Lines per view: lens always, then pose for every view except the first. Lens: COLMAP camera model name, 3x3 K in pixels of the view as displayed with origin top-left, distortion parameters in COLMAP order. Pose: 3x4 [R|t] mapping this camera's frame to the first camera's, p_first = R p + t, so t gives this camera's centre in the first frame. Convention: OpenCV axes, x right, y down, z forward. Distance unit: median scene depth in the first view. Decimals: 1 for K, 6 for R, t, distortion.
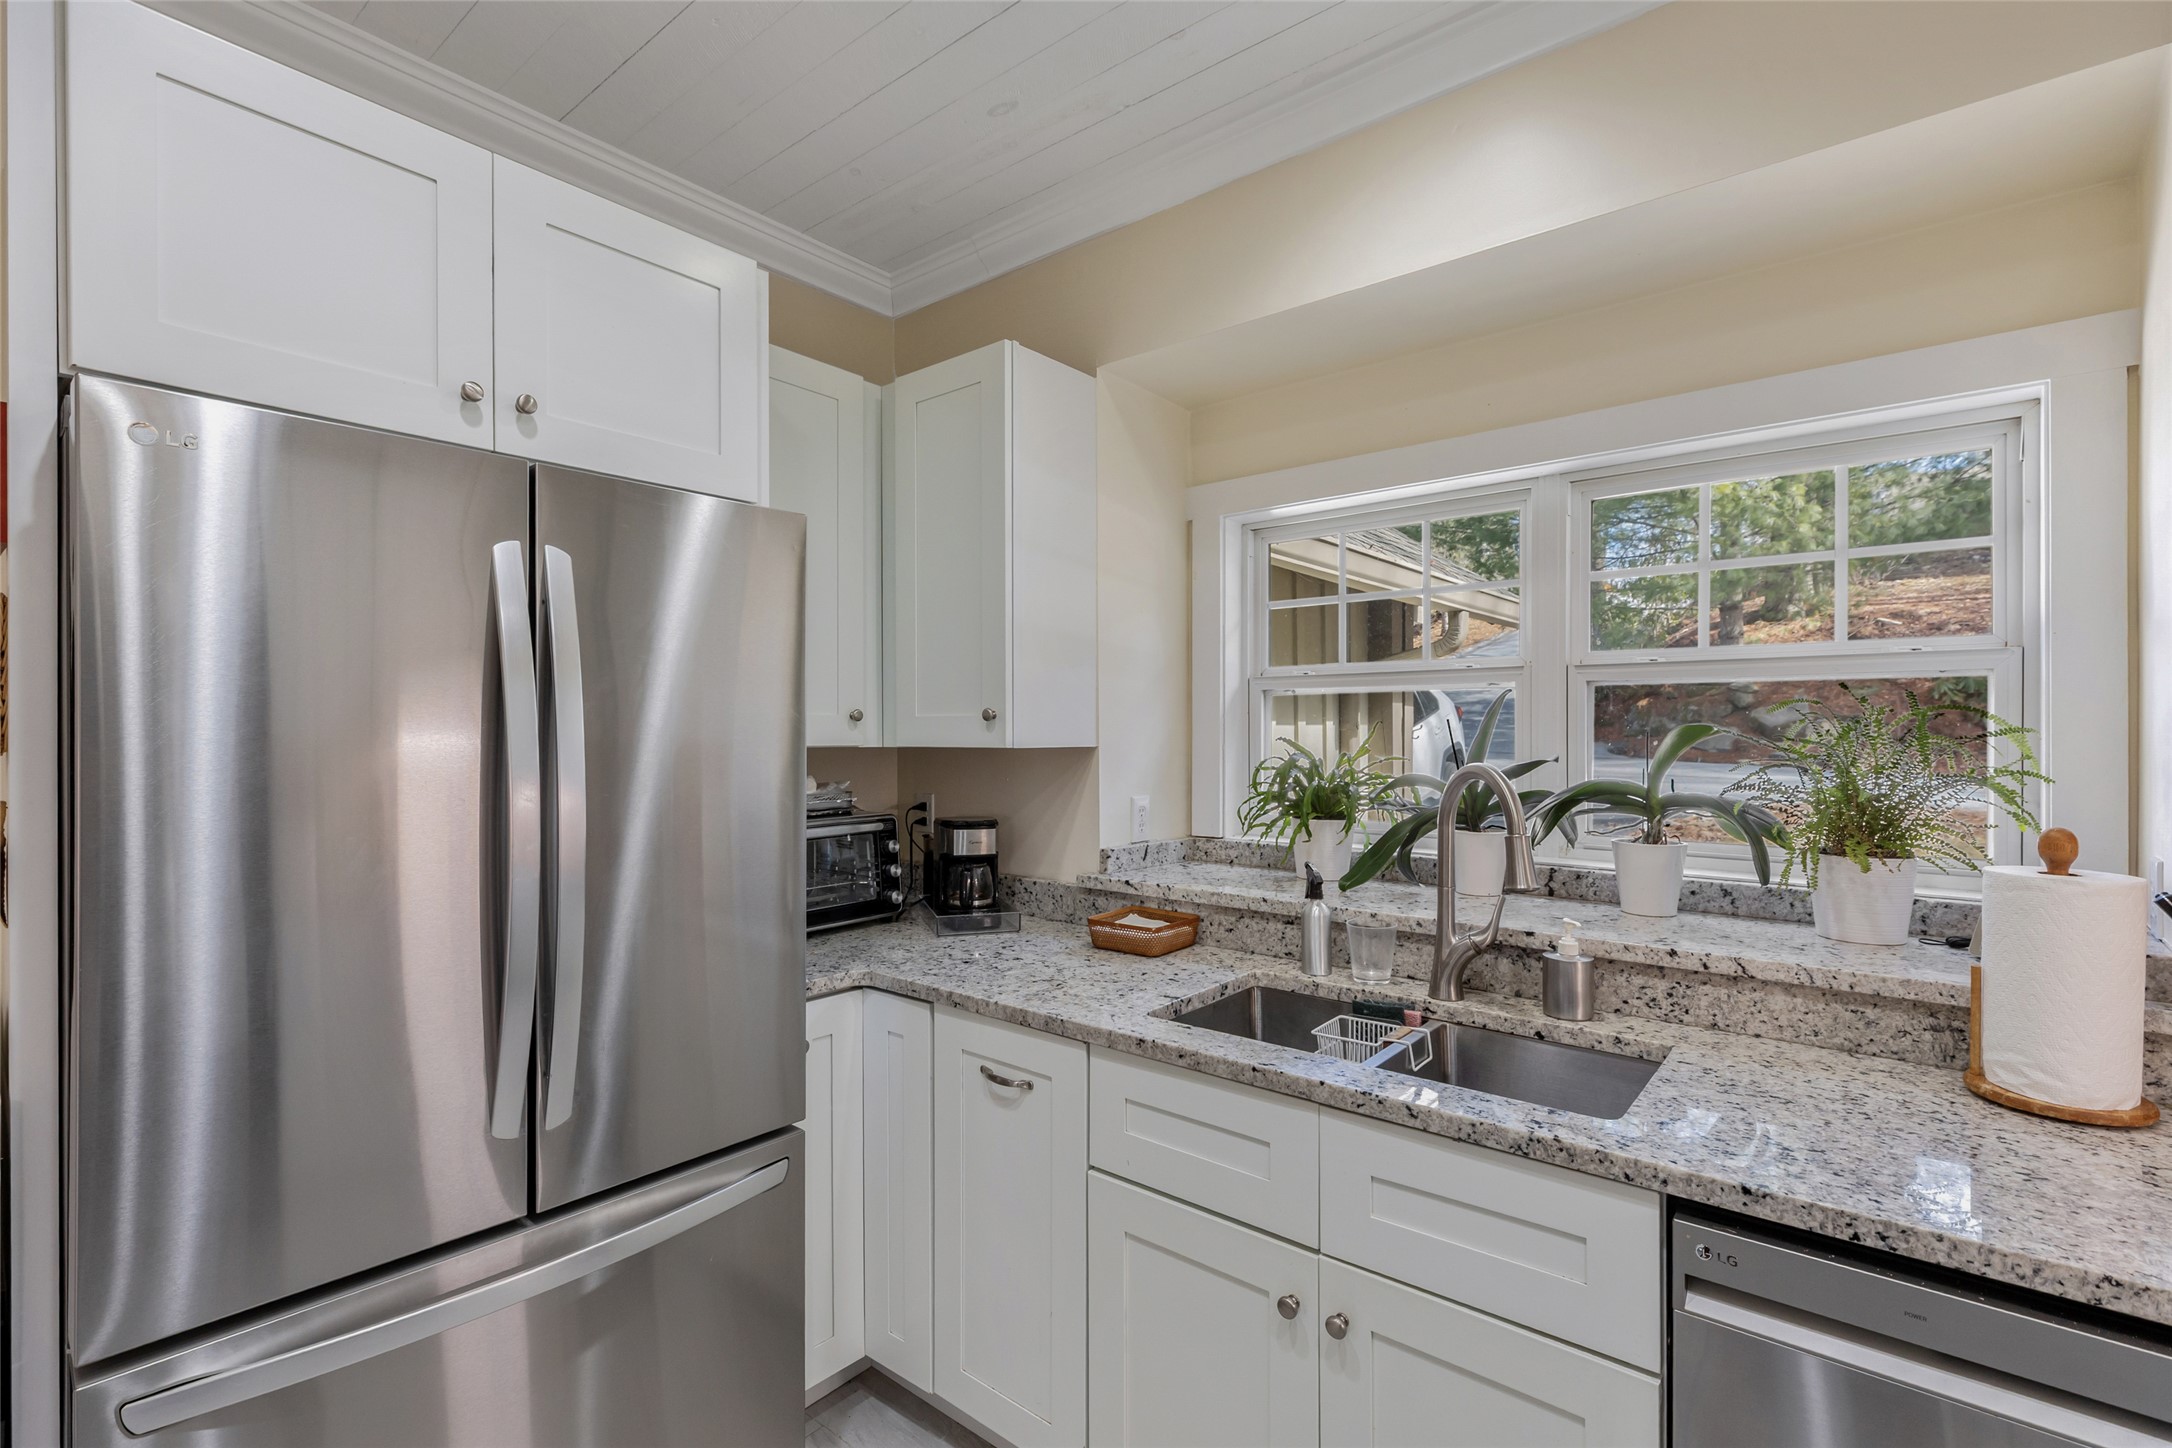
lens RADIAL K [[974.0, 0, 1060.5], [0, 974.0, 737.3], [0, 0, 1]] dist [0.012111, -0.000766]
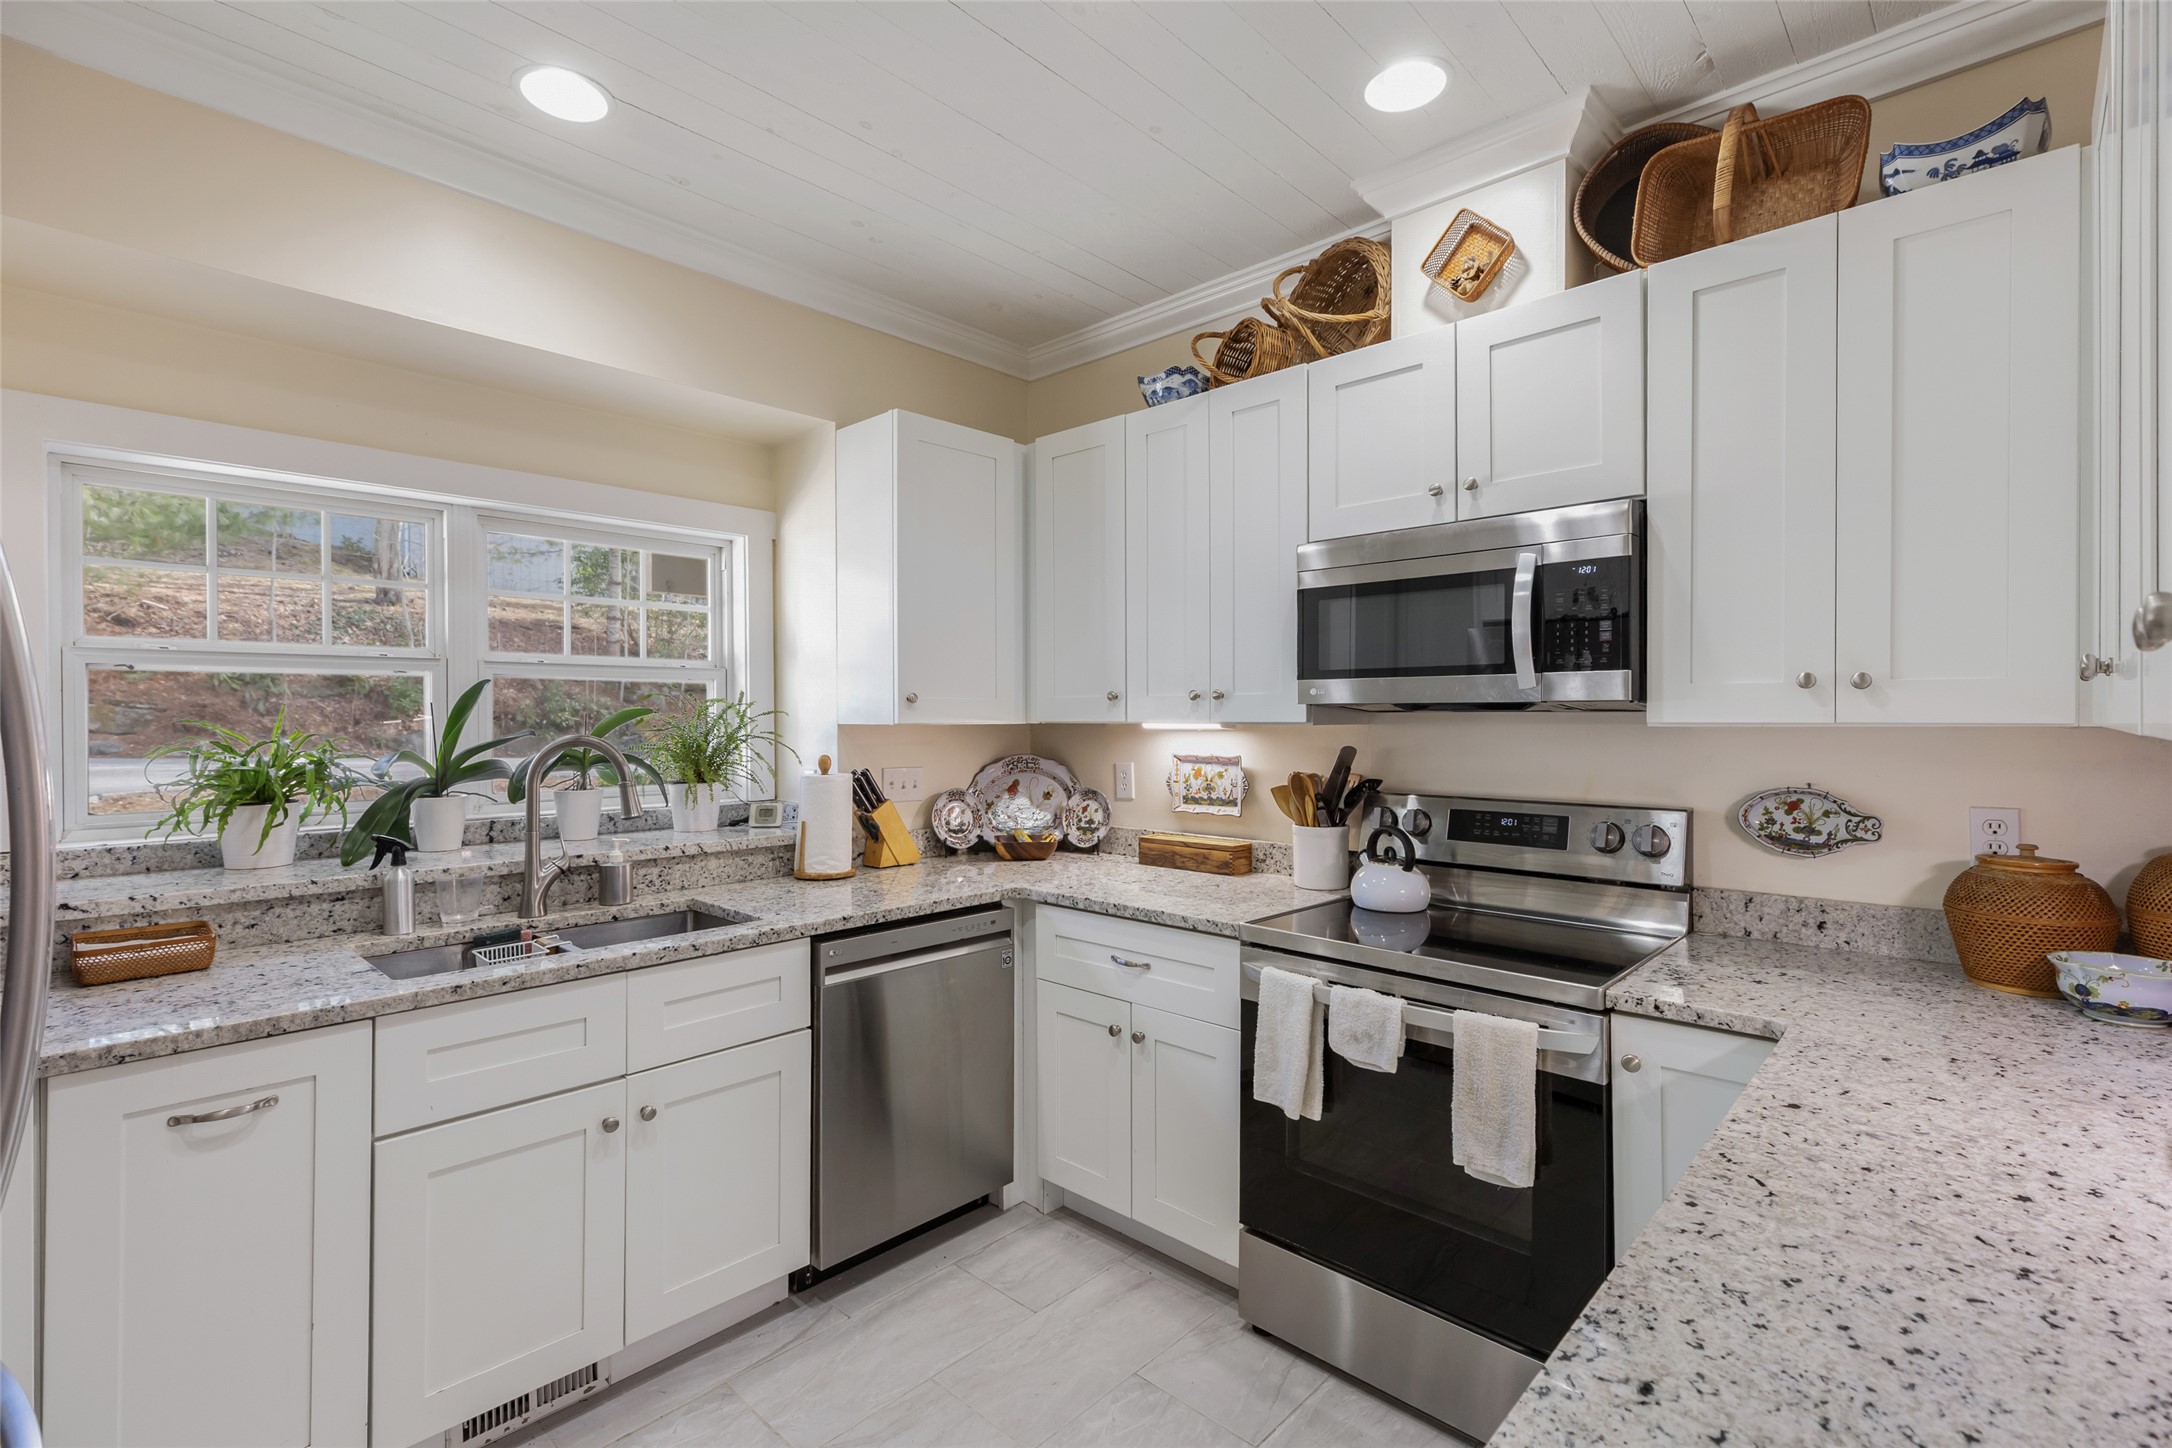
lens RADIAL K [[974.0, 0, 1063.7], [0, 974.0, 713.5], [0, 0, 1]] dist [0.012111, -0.000766]
pose [[0.088583, 0.002405, 0.996066, -0.884144], [0.007478, 0.999967, -0.003080, 0.005003], [-0.996041, 0.007722, 0.088562, 0.184637]]
